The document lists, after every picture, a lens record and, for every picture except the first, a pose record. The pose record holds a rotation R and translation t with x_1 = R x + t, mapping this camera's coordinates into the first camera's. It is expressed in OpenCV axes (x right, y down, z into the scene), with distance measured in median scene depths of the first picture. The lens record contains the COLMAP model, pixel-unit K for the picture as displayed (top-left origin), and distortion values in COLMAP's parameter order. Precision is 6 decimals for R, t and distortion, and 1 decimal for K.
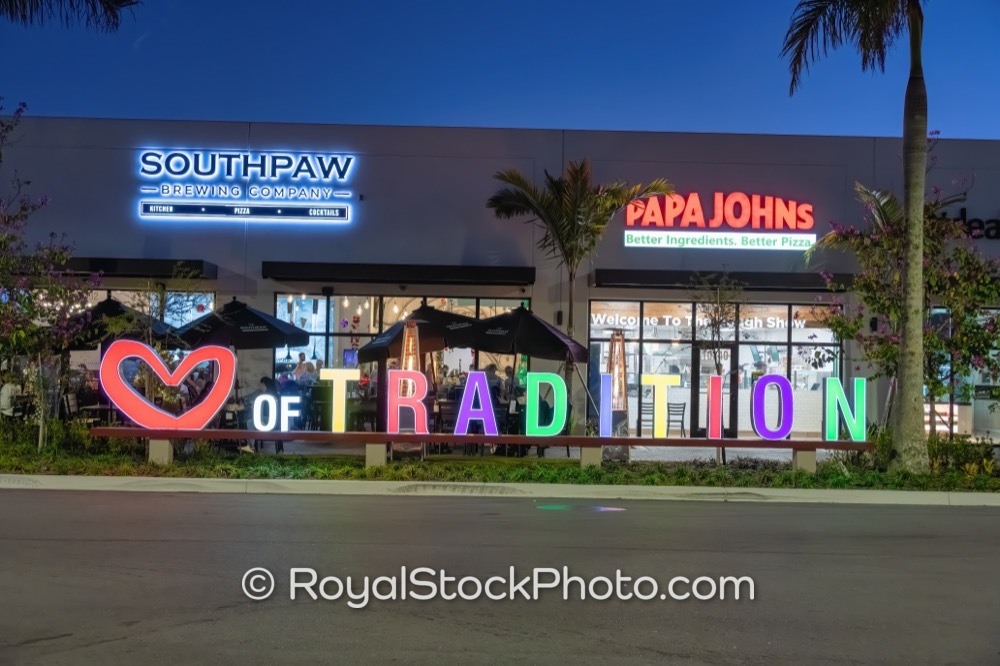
lens RADIAL K [[1252.0, 0, 500.0], [0, 1252.0, 333.0], [0, 0, 1]] dist [0.003911, -0.028815]
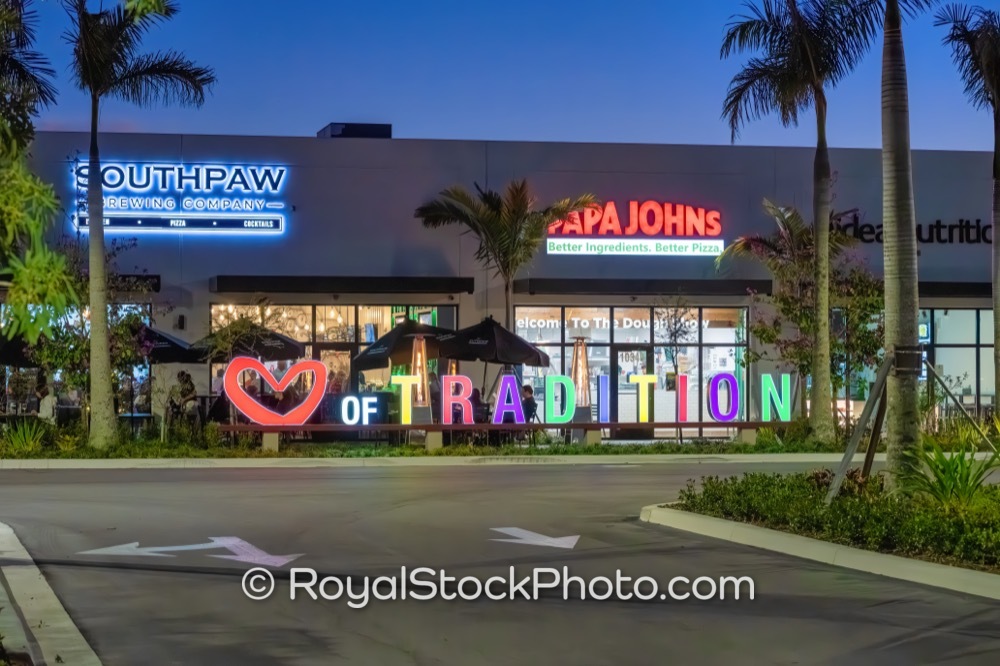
lens RADIAL K [[2358.0, 0, 500.0], [0, 2358.0, 333.0], [0, 0, 1]] dist [-0.022854, 0.040215]
pose [[0.979043, -0.017125, 0.202932, -0.337915], [0.014990, 0.999815, 0.012054, -0.027930], [-0.203101, -0.008759, 0.979119, -0.910330]]
